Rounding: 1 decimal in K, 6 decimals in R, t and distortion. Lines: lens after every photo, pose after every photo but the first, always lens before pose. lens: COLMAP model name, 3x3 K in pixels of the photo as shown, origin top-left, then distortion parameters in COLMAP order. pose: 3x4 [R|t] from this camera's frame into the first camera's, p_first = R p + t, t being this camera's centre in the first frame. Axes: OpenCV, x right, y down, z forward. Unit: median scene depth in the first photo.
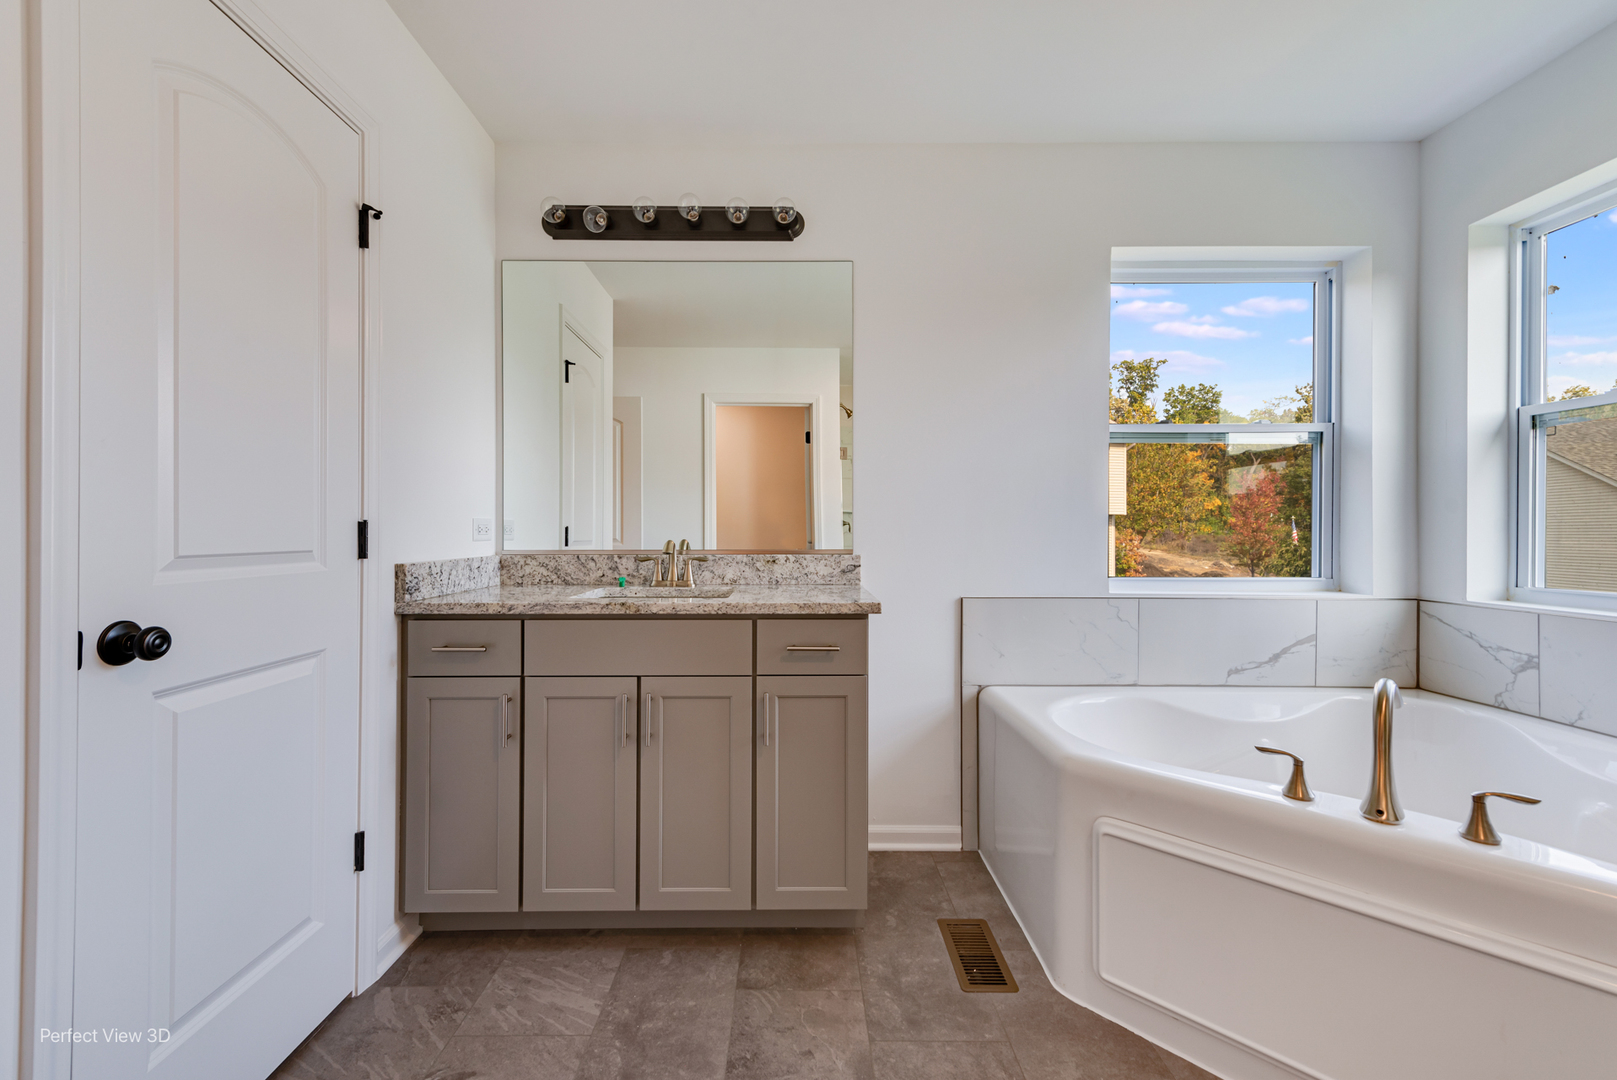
lens RADIAL K [[632.7, 0, 801.7], [0, 632.7, 535.0], [0, 0, 1]] dist [0.001517, 0.000174]
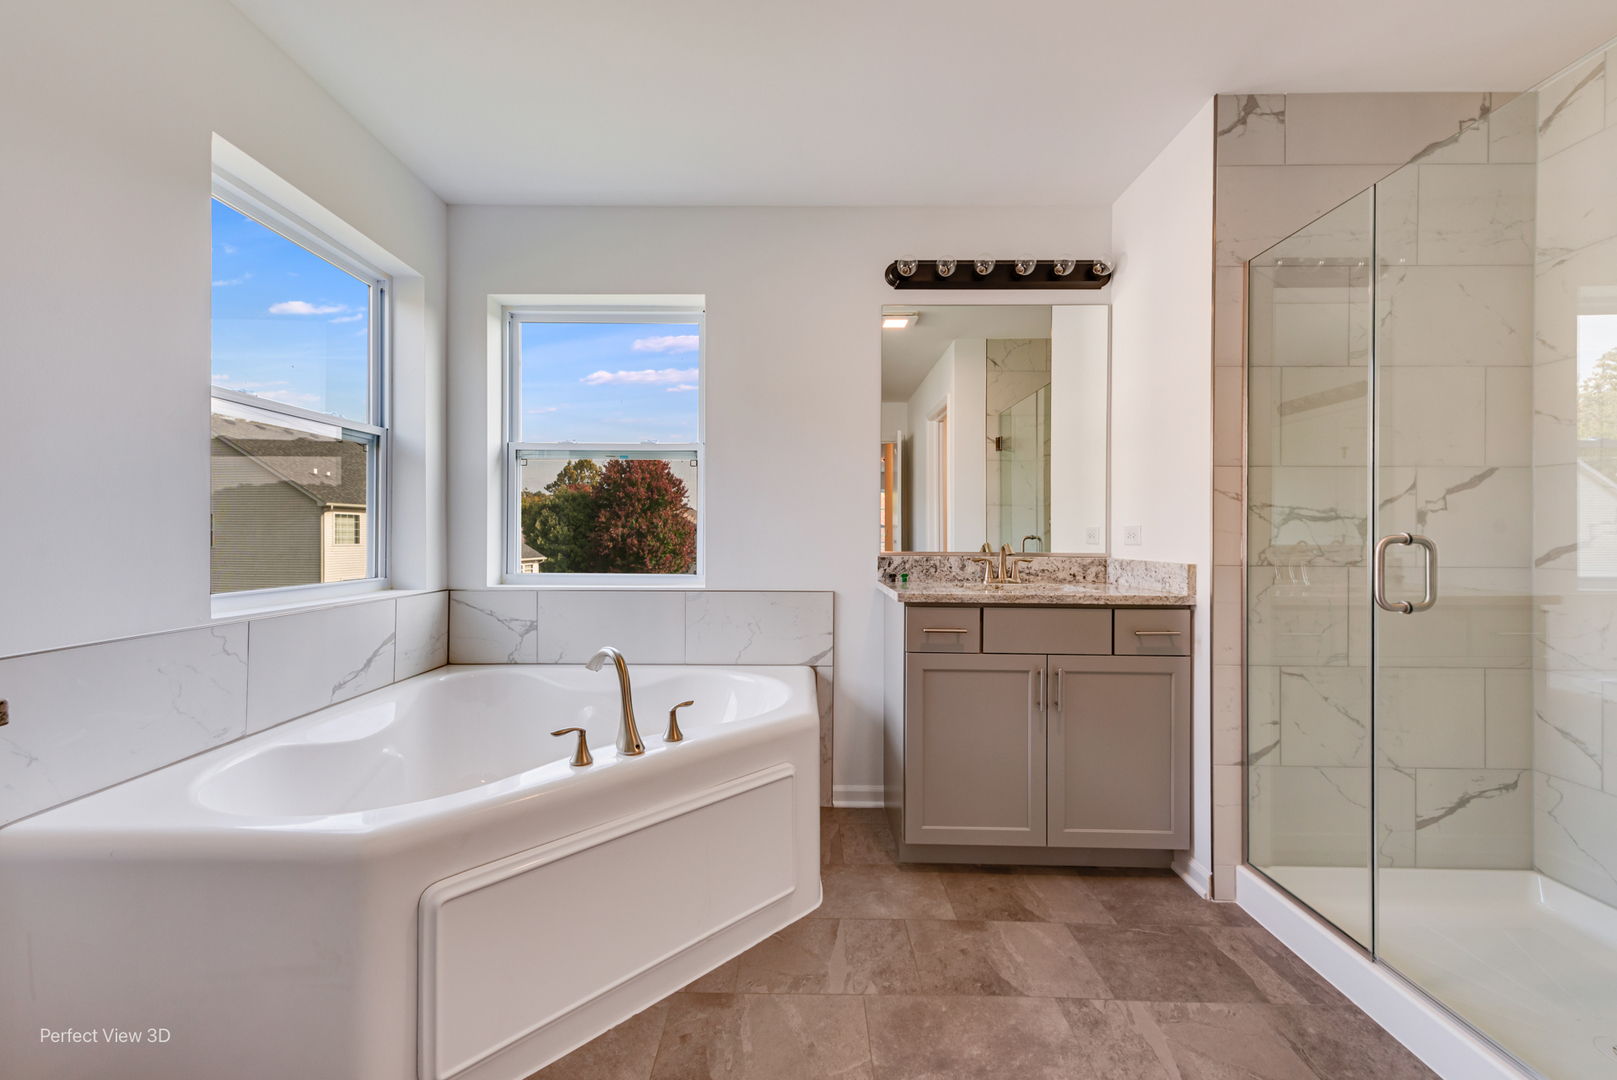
lens RADIAL K [[632.7, 0, 800.0], [0, 632.7, 536.5], [0, 0, 1]] dist [0.001517, 0.000174]
pose [[0.024935, -0.004604, 0.999678, -0.205679], [-0.000085, 0.999989, 0.004607, -0.003877], [-0.999689, -0.000200, 0.024935, 0.320368]]
